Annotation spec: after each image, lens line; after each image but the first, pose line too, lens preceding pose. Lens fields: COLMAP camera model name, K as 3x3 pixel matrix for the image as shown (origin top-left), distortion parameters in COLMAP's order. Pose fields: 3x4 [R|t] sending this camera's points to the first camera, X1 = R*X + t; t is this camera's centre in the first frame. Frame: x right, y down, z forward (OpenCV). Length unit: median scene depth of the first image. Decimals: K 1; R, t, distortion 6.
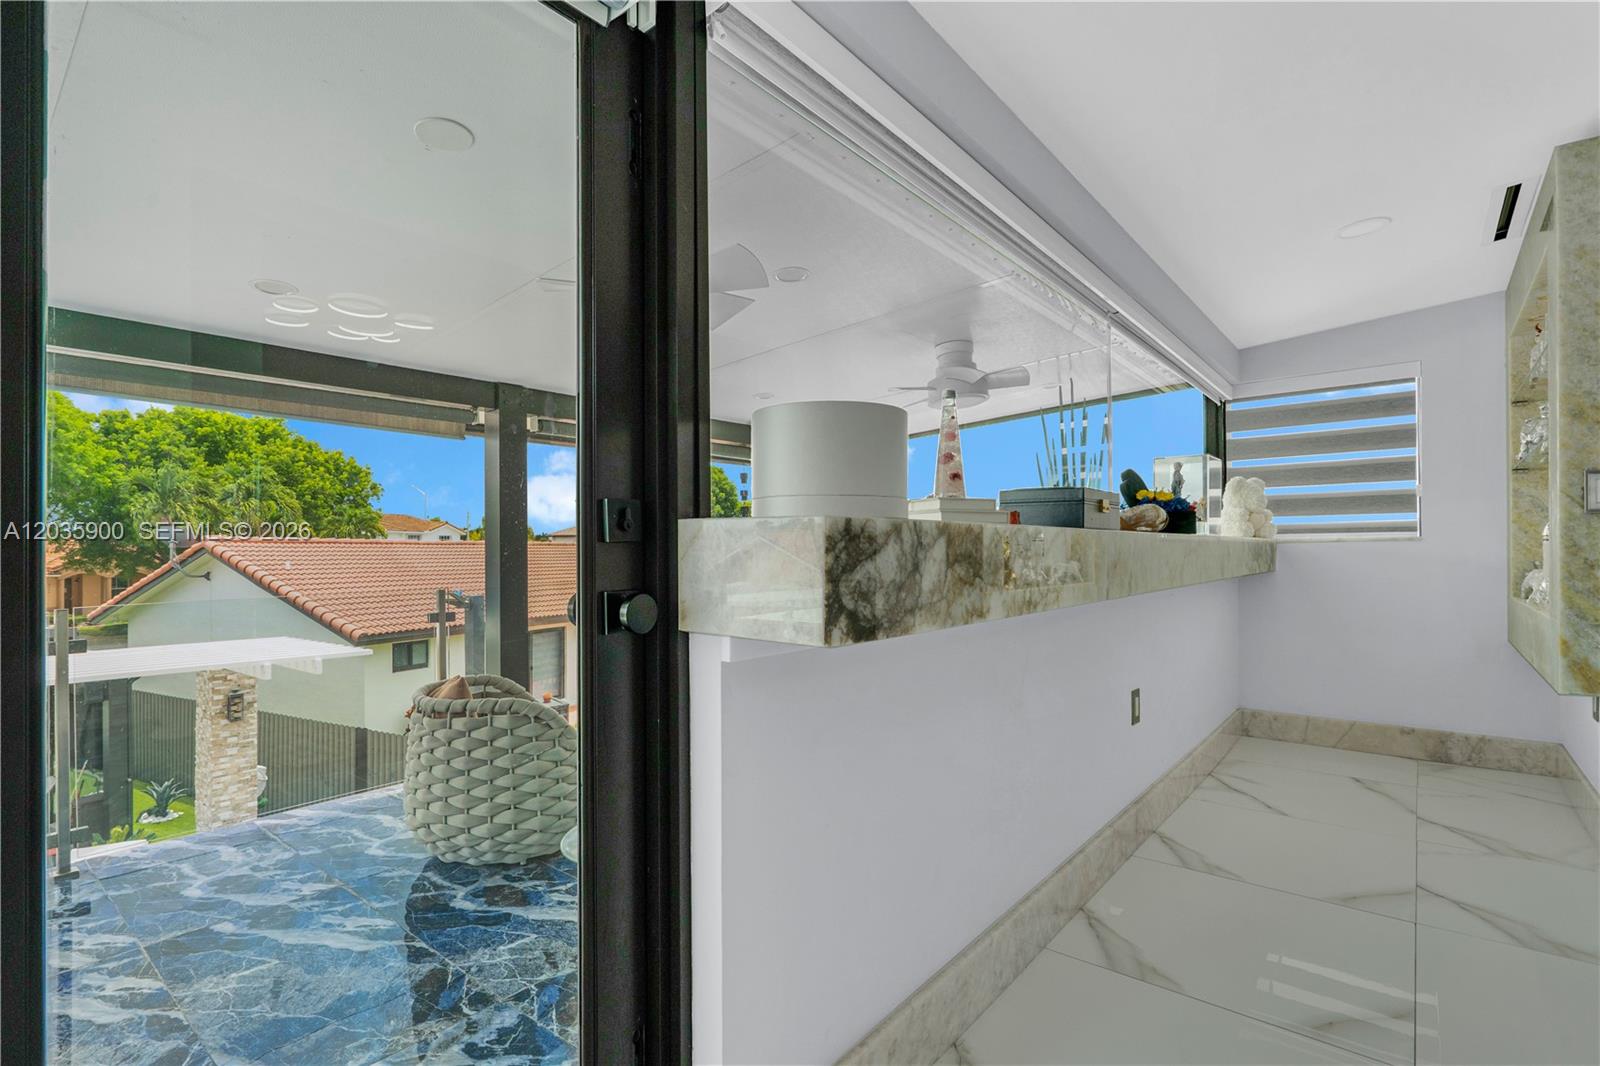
lens RADIAL K [[759.5, 0, 795.3], [0, 759.5, 547.0], [0, 0, 1]] dist [0.000022, -0.000050]
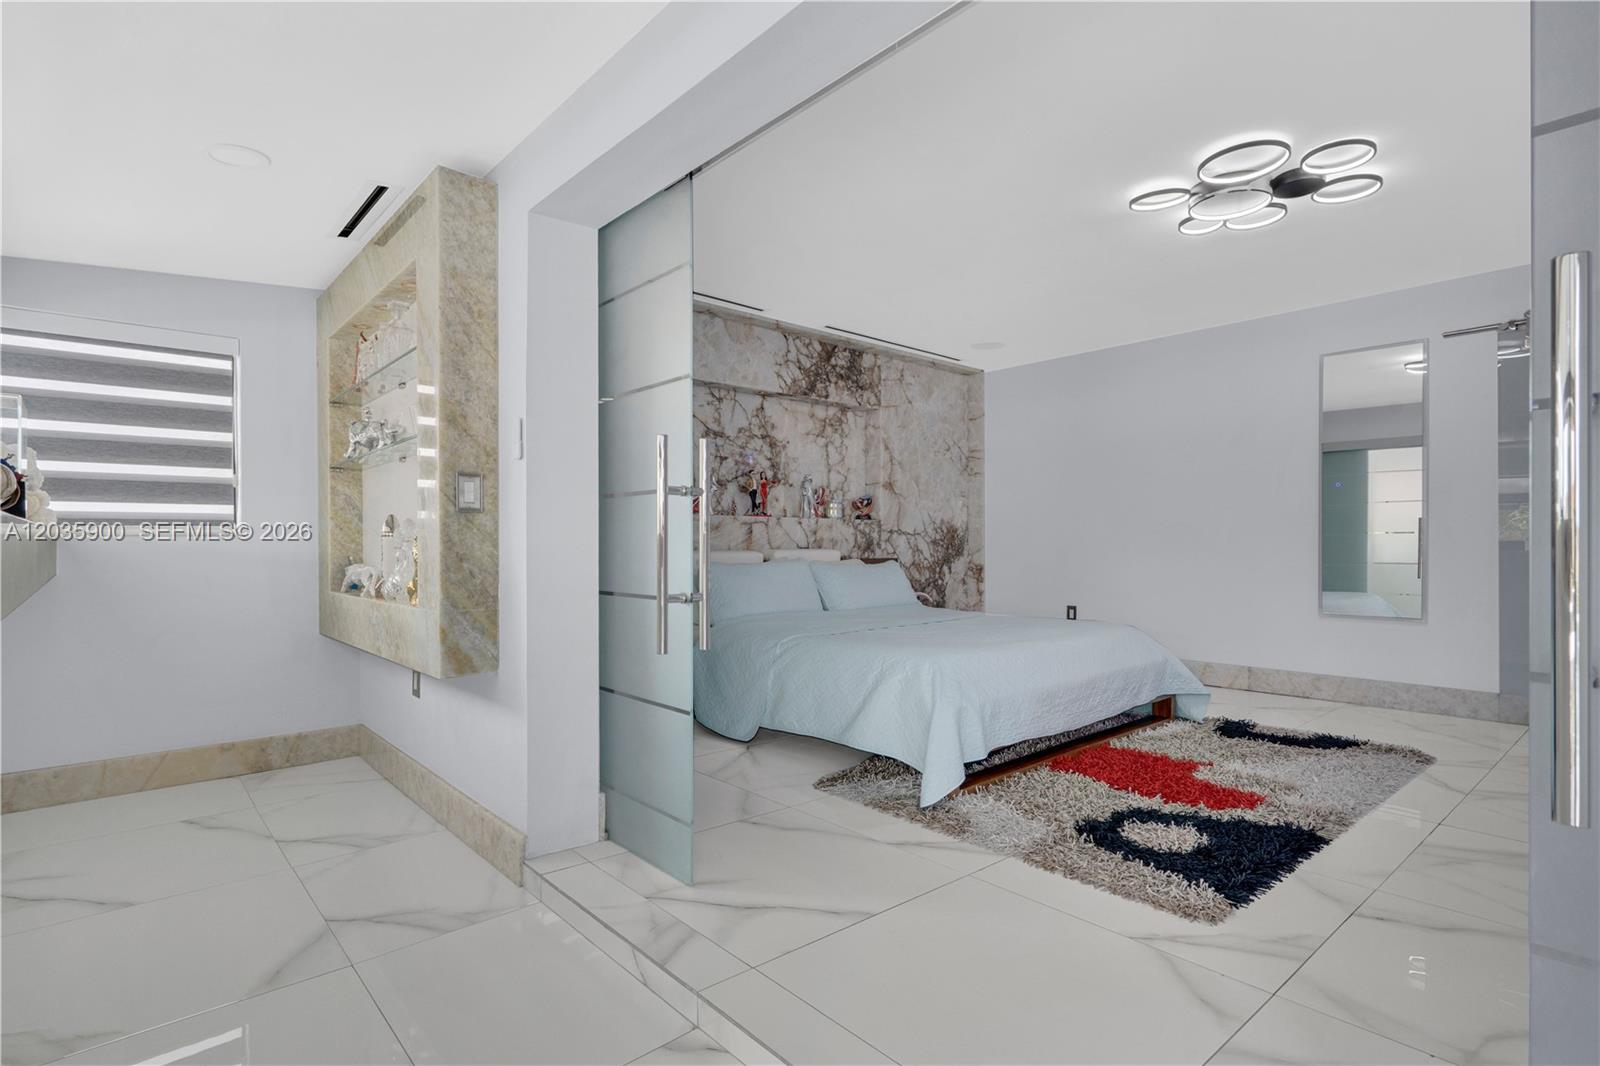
lens RADIAL K [[775.5, 0, 760.4], [0, 775.5, 550.3], [0, 0, 1]] dist [0.001514, -0.000076]
pose [[0.158871, -0.004537, 0.987289, 0.000241], [-0.001623, 0.999987, 0.004856, 0.003892], [-0.987298, -0.002374, 0.158861, 0.260641]]
